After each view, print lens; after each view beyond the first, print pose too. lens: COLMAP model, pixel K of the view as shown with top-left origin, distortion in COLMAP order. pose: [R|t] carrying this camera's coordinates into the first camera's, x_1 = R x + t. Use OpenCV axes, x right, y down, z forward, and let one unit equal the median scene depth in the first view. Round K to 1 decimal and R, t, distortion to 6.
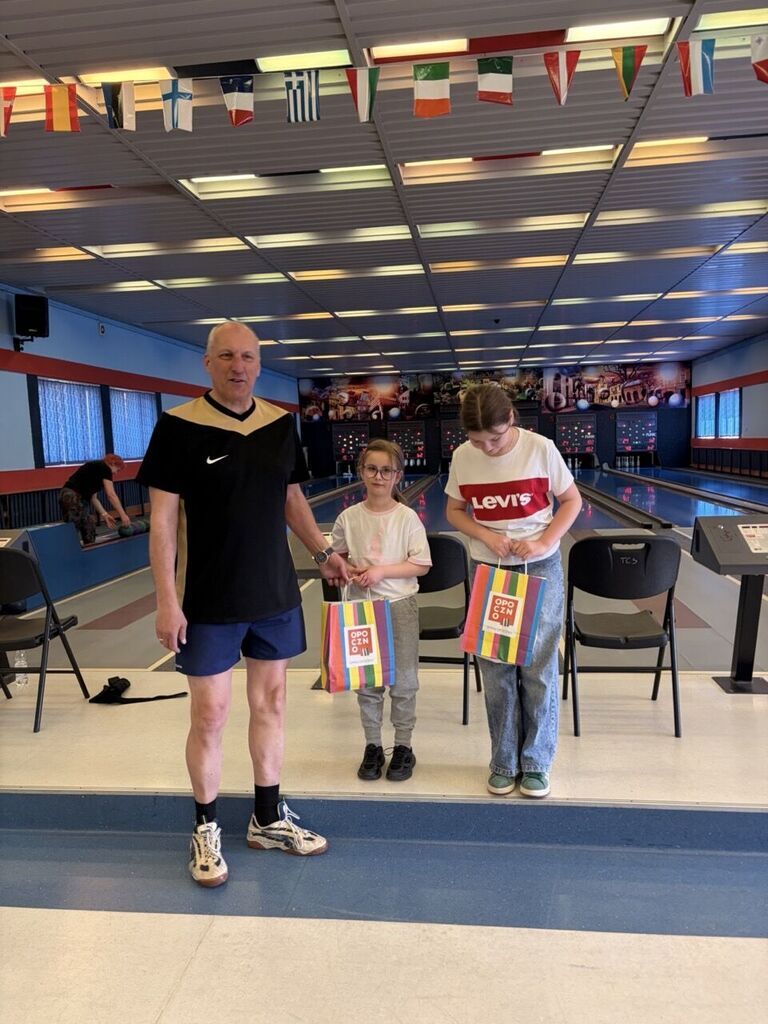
lens RADIAL K [[767.5, 0, 374.0], [0, 767.5, 513.1], [0, 0, 1]] dist [0.075405, -0.058259]
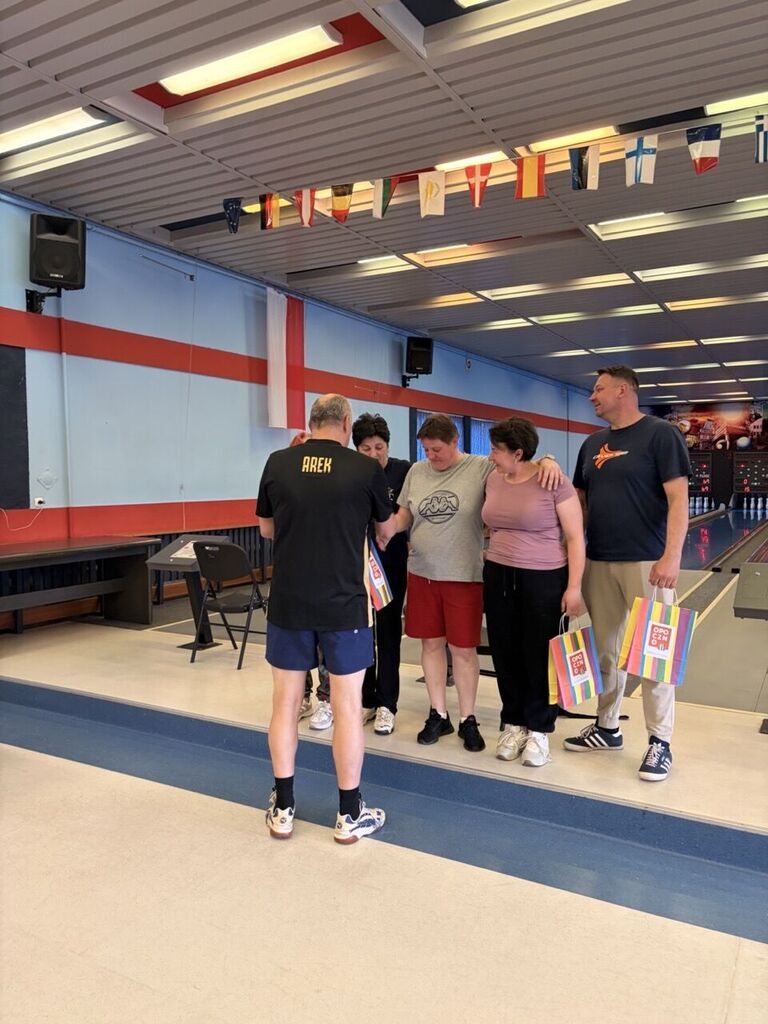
lens RADIAL K [[767.5, 0, 396.5], [0, 767.5, 516.4], [0, 0, 1]] dist [0.075405, -0.058259]
pose [[0.936784, 0.049205, -0.346432, -0.100113], [-0.059154, 0.998083, -0.018196, -0.000007], [0.344872, 0.037539, 0.937899, -0.054689]]
